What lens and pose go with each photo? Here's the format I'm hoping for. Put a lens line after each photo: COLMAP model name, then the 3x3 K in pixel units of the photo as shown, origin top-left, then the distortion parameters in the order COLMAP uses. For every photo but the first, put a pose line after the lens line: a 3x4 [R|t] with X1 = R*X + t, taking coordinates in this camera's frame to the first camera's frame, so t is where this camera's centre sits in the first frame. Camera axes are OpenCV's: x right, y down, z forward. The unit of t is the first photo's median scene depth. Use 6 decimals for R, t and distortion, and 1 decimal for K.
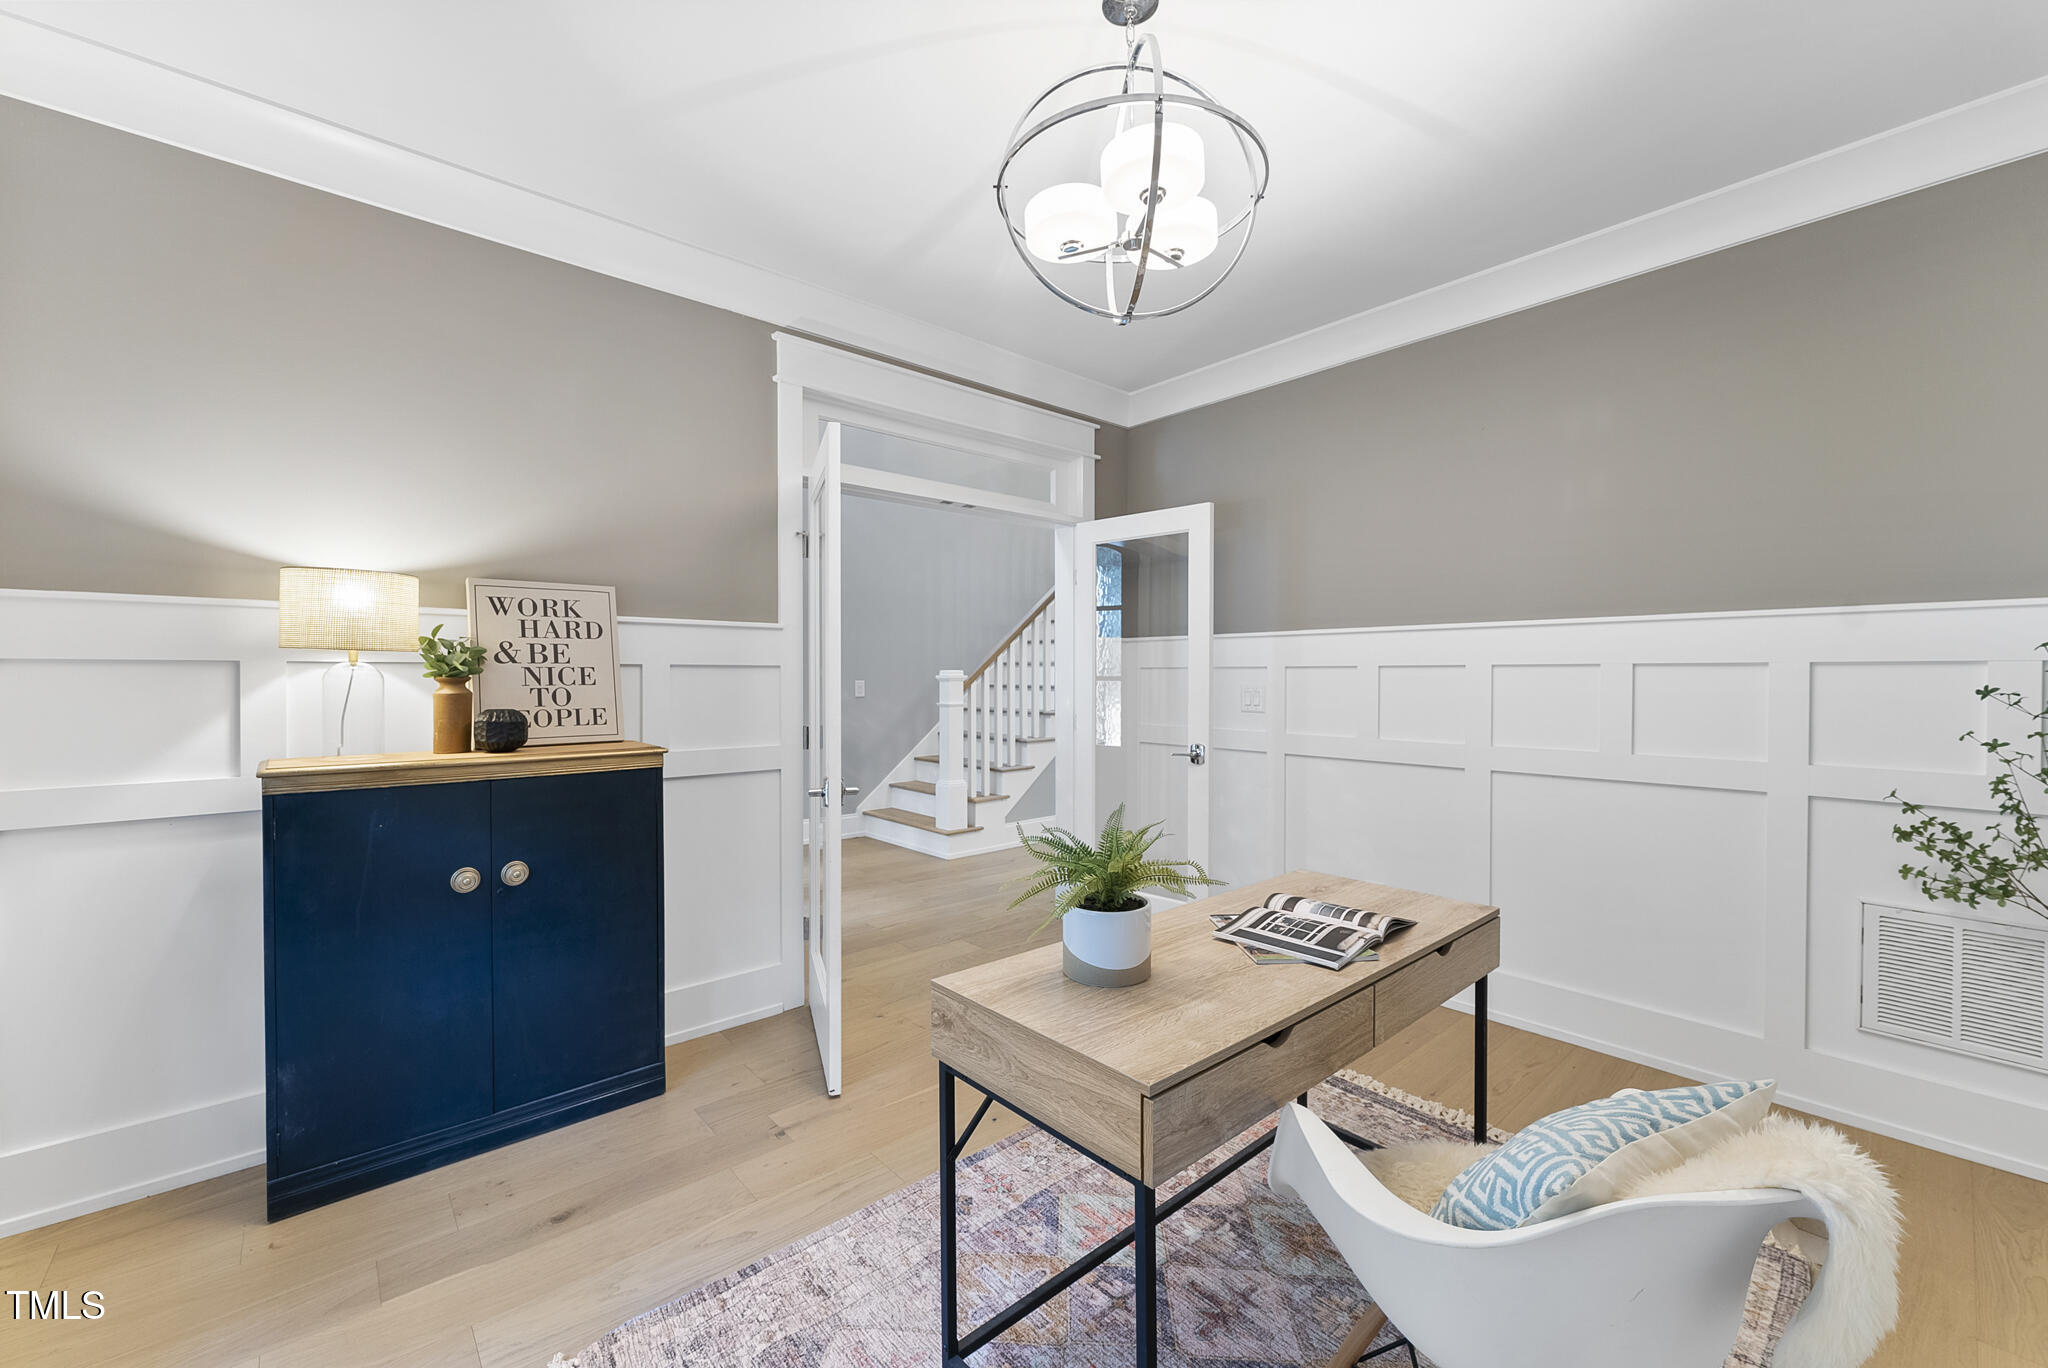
lens RADIAL K [[824.0, 0, 1024.0], [0, 824.0, 685.5], [0, 0, 1]] dist [-0.003653, 0.000536]
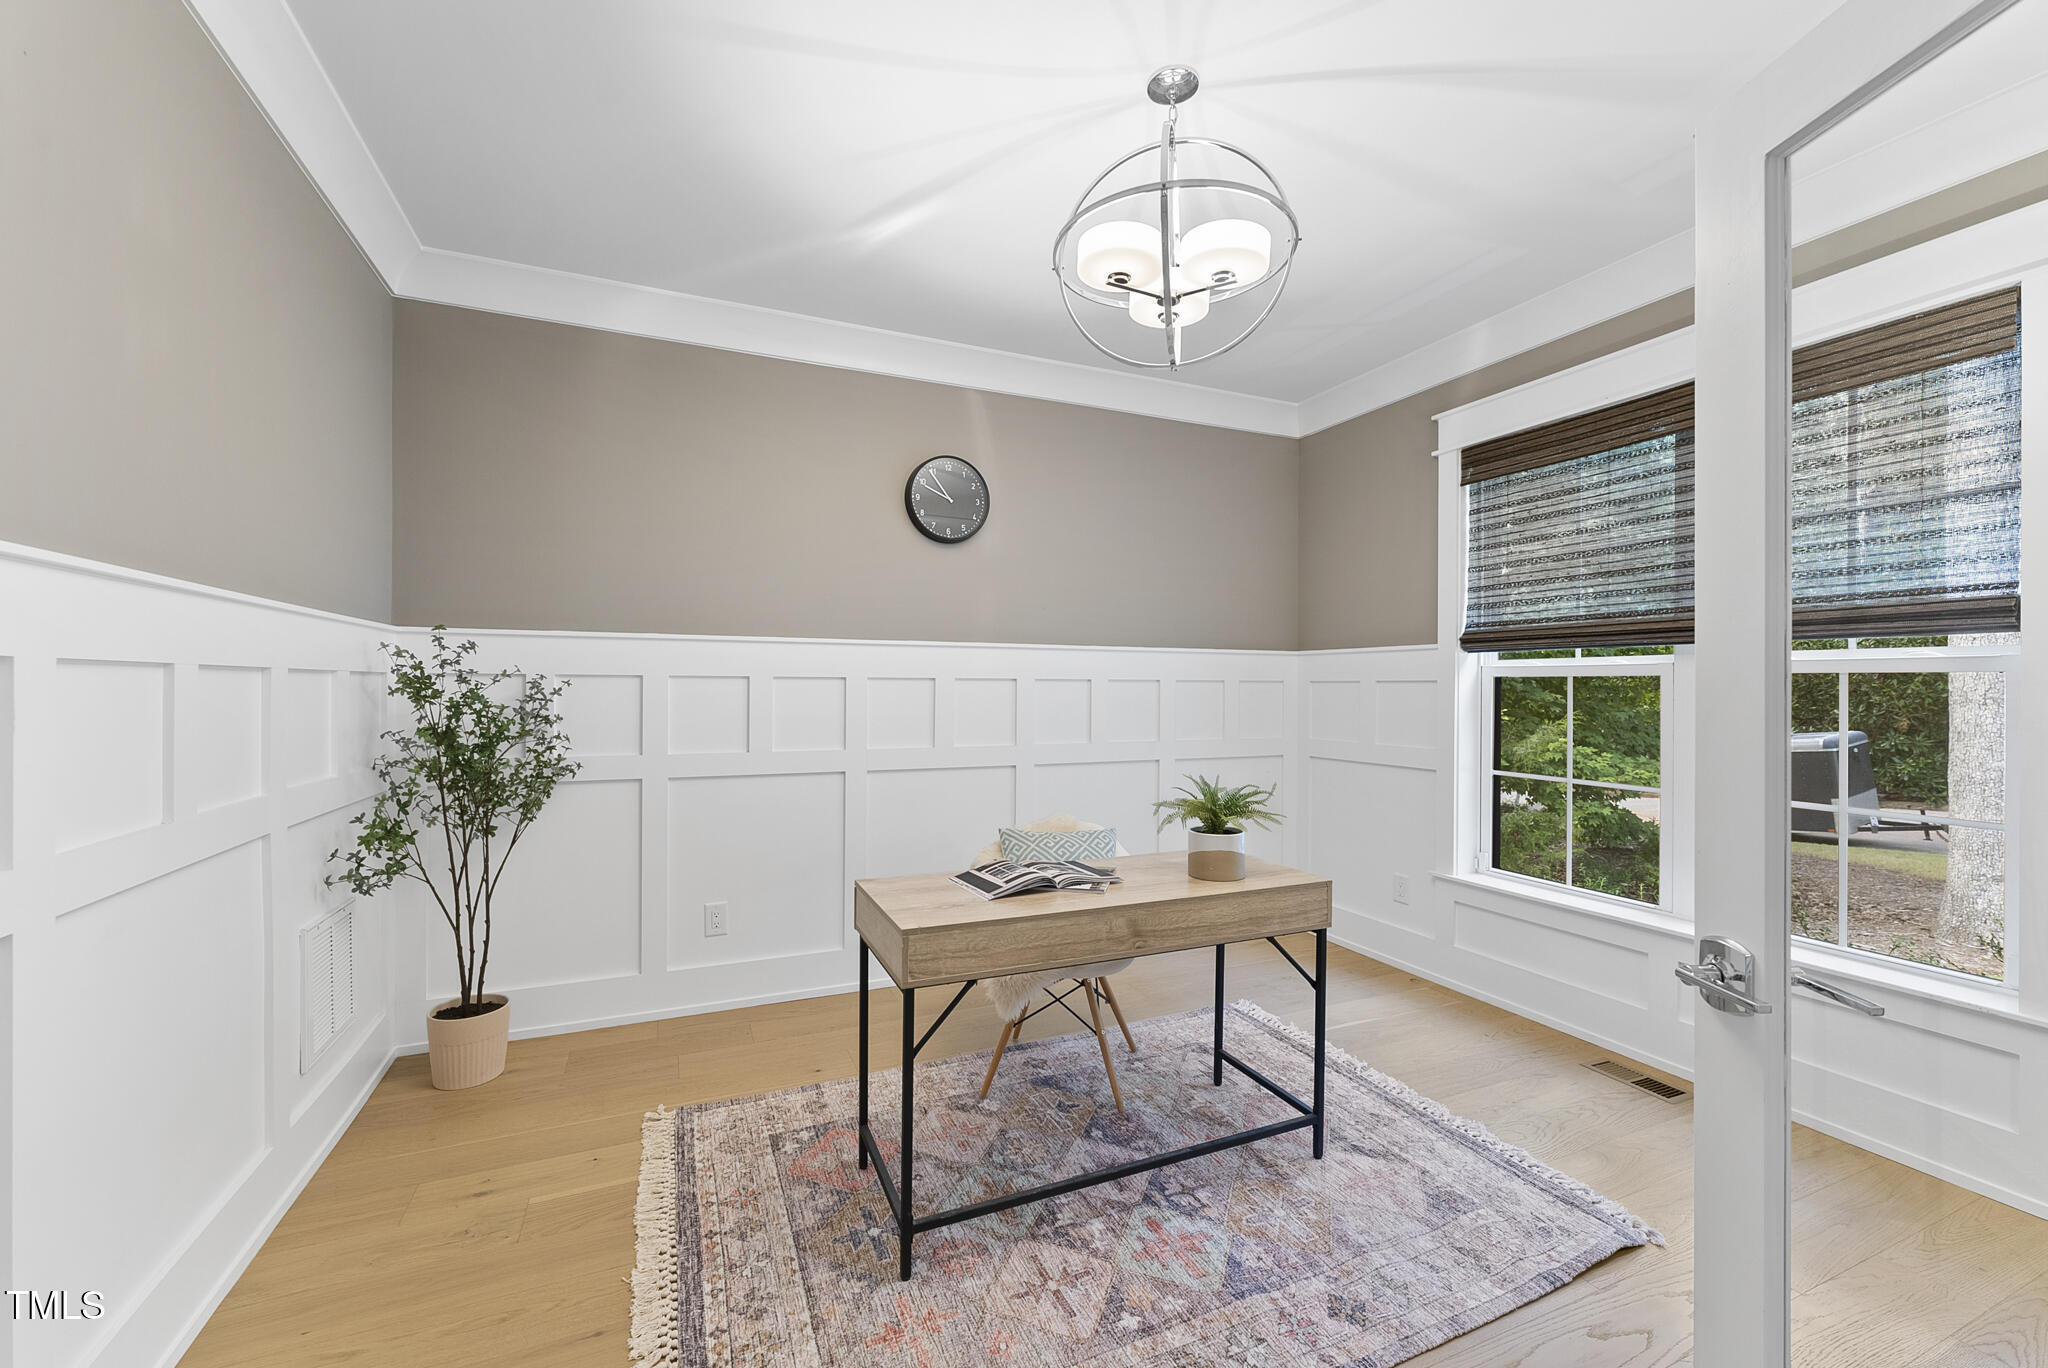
lens RADIAL K [[824.0, 0, 1024.7], [0, 824.0, 675.8], [0, 0, 1]] dist [-0.003653, 0.000536]
pose [[-0.953025, -0.005967, 0.302832, -0.018214], [-0.003856, 0.999964, 0.007567, -0.031661], [-0.302866, 0.006044, -0.953014, 1.919054]]
